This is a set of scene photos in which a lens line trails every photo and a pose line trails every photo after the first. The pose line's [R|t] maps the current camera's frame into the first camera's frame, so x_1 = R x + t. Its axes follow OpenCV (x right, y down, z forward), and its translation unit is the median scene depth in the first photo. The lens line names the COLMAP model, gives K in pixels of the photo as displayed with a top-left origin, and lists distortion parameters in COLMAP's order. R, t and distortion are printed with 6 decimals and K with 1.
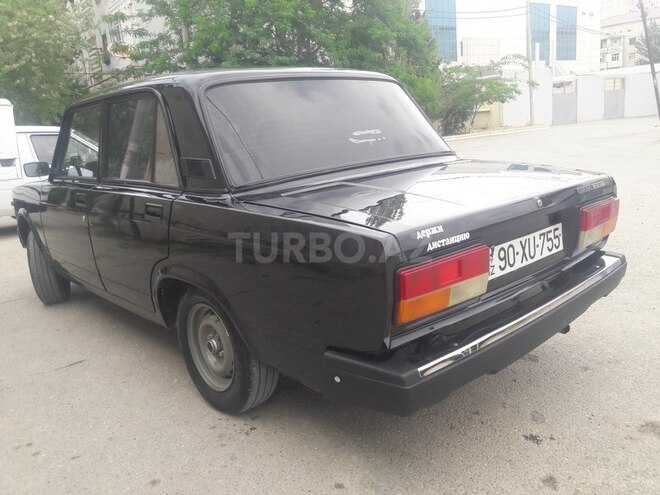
lens RADIAL K [[539.8, 0, 330.0], [0, 539.8, 247.5], [0, 0, 1]] dist [0.033656, -0.043237]
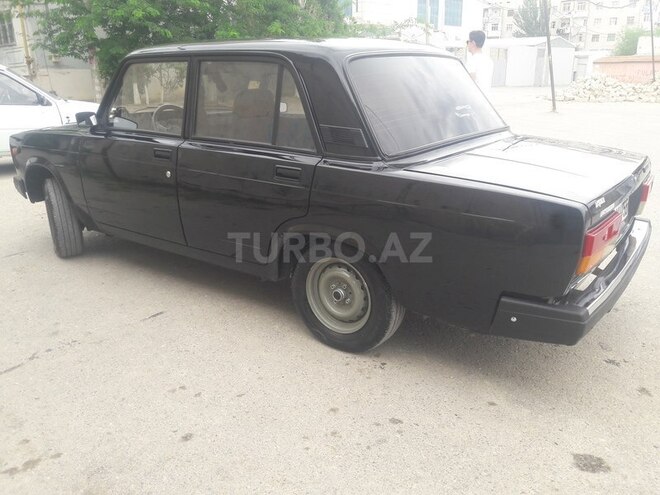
lens RADIAL K [[534.5, 0, 328.3], [0, 534.5, 245.5], [0, 0, 1]] dist [0.115393, -0.179865]
pose [[0.976615, 0.006793, 0.214887, -0.532055], [-0.024465, 0.996520, 0.079687, -0.010801], [-0.213598, -0.083081, 0.973382, -0.087562]]
